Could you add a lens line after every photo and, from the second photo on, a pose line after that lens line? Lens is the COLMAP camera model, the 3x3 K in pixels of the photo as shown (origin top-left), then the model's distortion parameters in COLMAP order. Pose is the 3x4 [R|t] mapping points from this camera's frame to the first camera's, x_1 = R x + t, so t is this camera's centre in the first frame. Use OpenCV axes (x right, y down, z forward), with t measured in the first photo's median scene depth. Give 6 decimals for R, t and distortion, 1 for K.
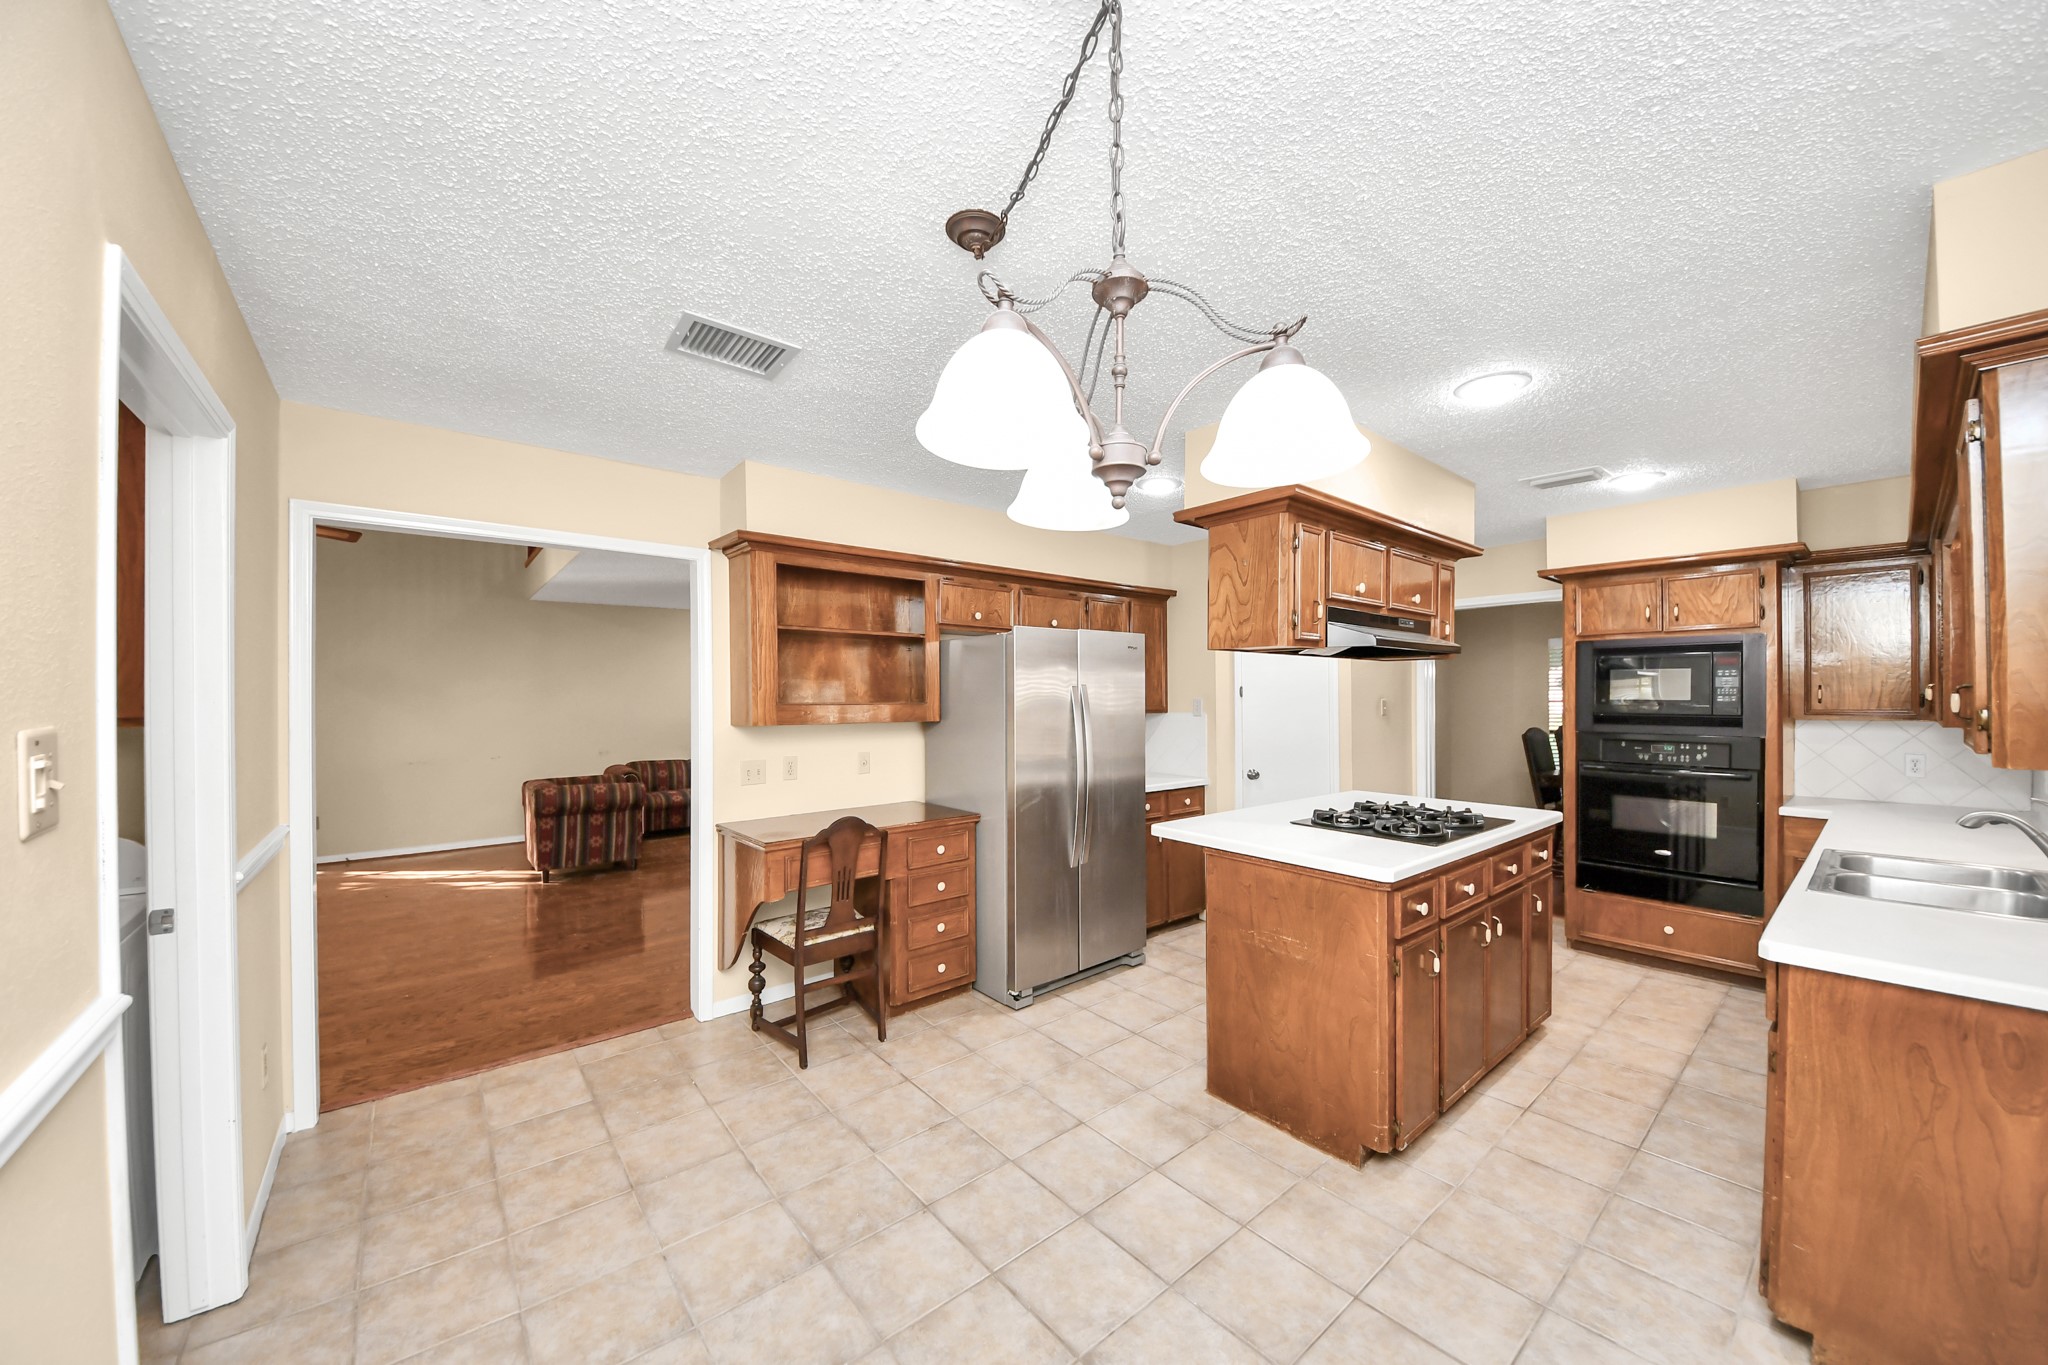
lens RADIAL K [[731.8, 0, 1017.5], [0, 731.8, 699.6], [0, 0, 1]] dist [0.048118, -0.030009]
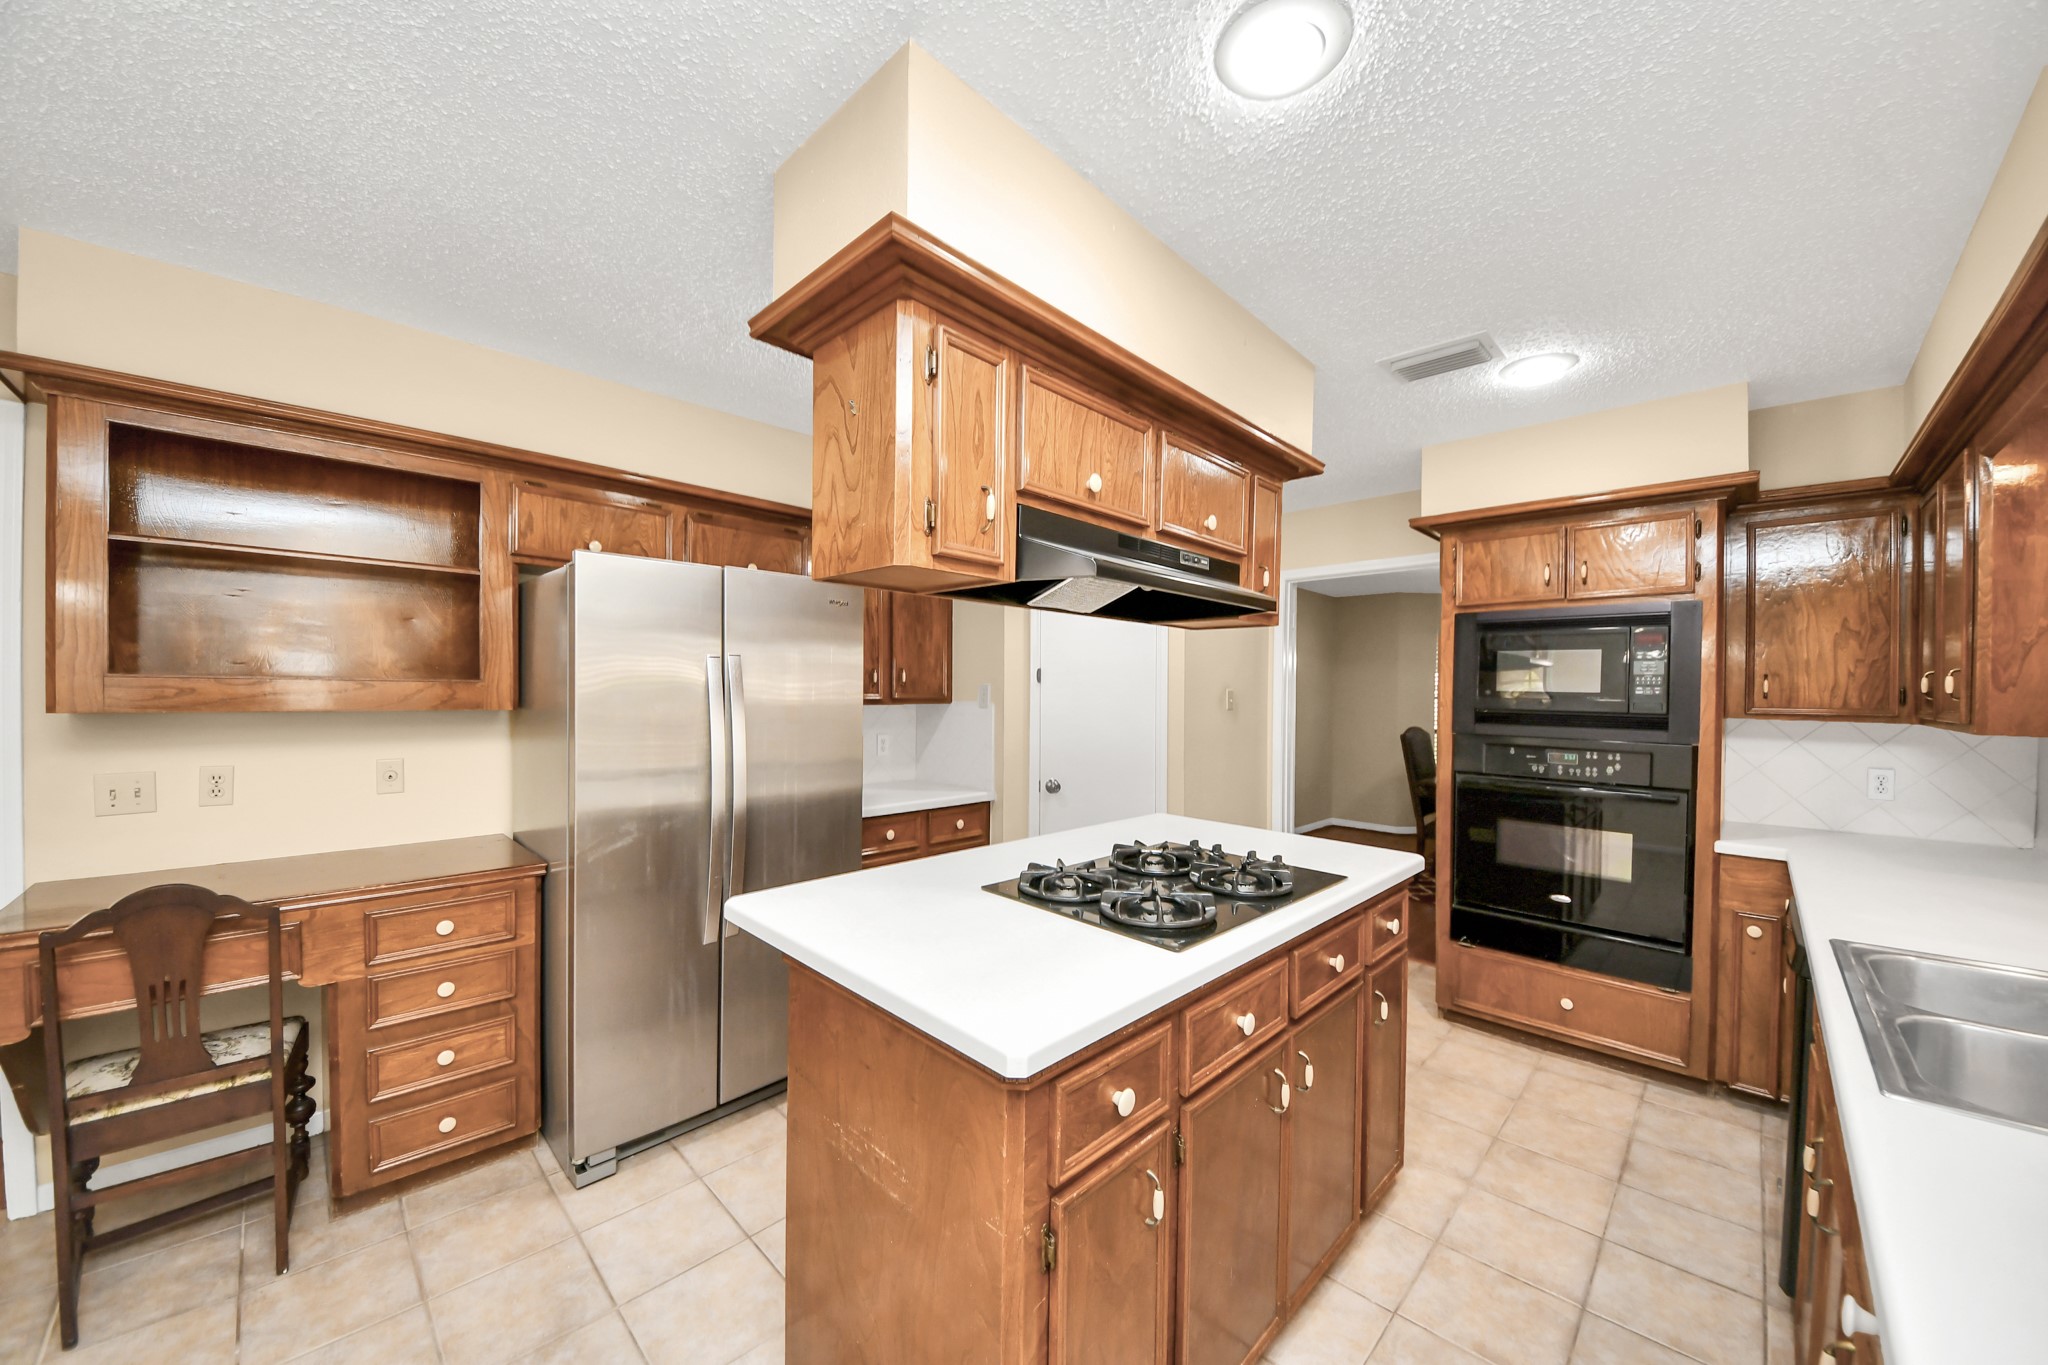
lens RADIAL K [[731.8, 0, 1017.5], [0, 731.8, 699.6], [0, 0, 1]] dist [0.048118, -0.030009]
pose [[0.995400, 0.013071, 0.094911, 0.274826], [-0.013798, 0.999880, 0.007004, 0.011101], [-0.094808, -0.008282, 0.995461, 0.339191]]
